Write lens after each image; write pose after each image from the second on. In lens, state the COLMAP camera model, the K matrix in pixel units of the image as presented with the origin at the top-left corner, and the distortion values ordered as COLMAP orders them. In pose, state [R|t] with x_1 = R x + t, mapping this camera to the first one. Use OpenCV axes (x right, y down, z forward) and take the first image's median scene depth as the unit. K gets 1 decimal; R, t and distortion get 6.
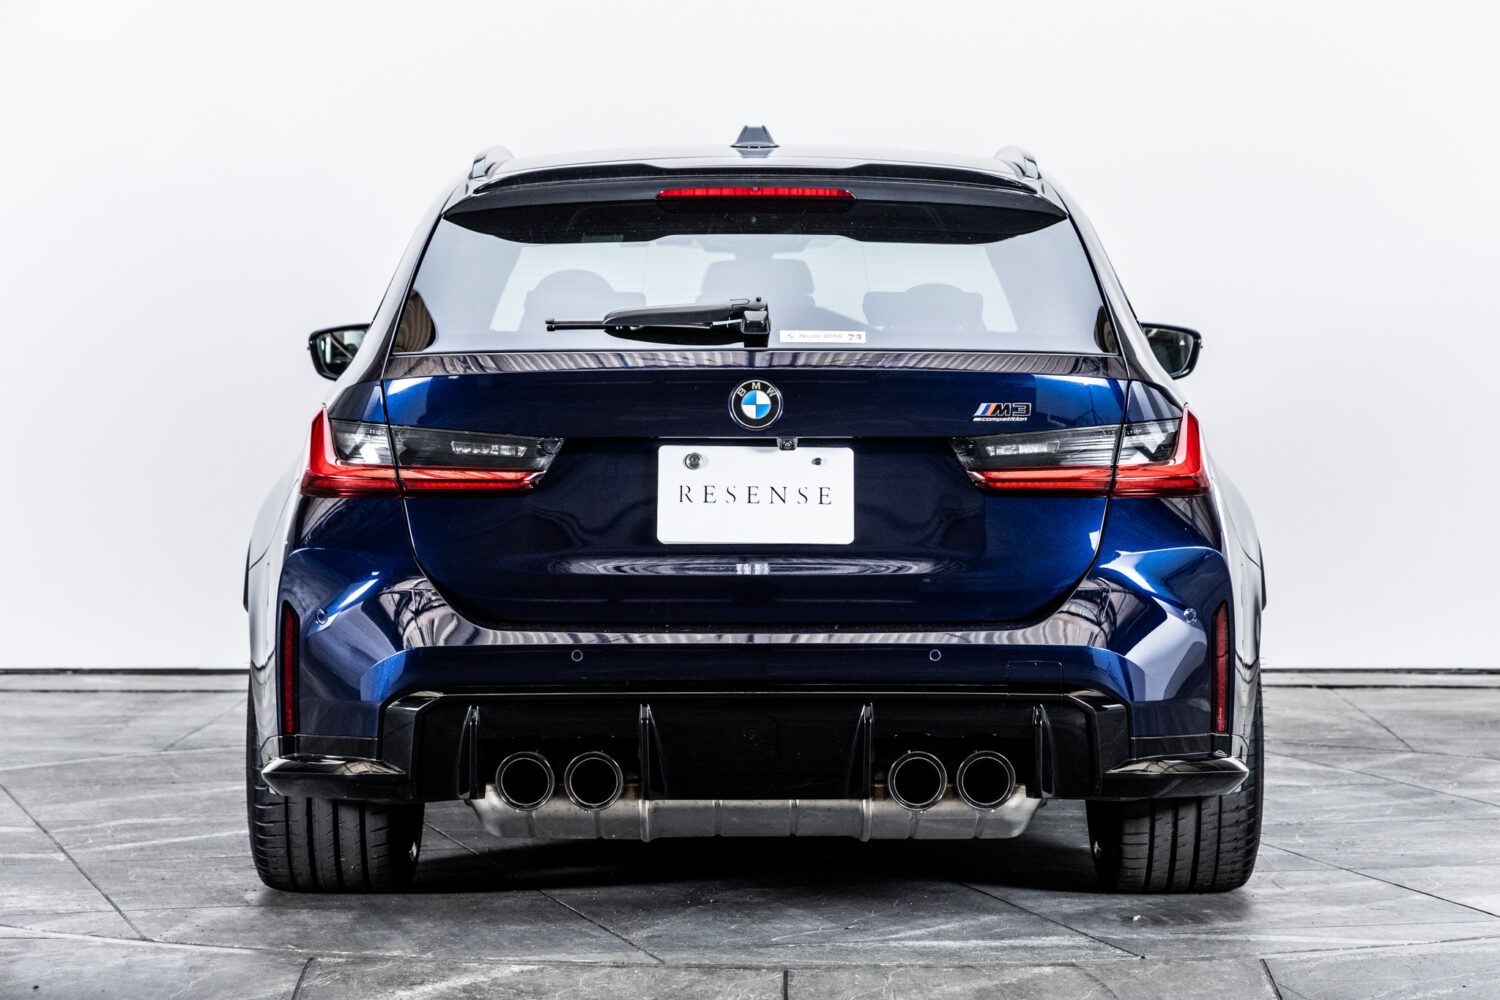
lens RADIAL K [[4593.4, 0, 750.0], [0, 4593.4, 500.0], [0, 0, 1]] dist [0.148274, 0.129909]
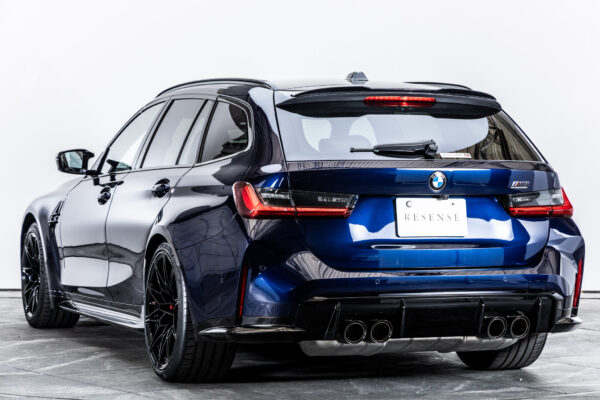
lens RADIAL K [[1837.4, 0, 300.0], [0, 1837.4, 200.0], [0, 0, 1]] dist [0.148274, 0.129909]
pose [[0.934048, -0.002600, 0.357138, -0.428210], [0.006951, 0.999916, -0.010900, -0.000041], [-0.357080, 0.012664, 0.933988, 0.073359]]
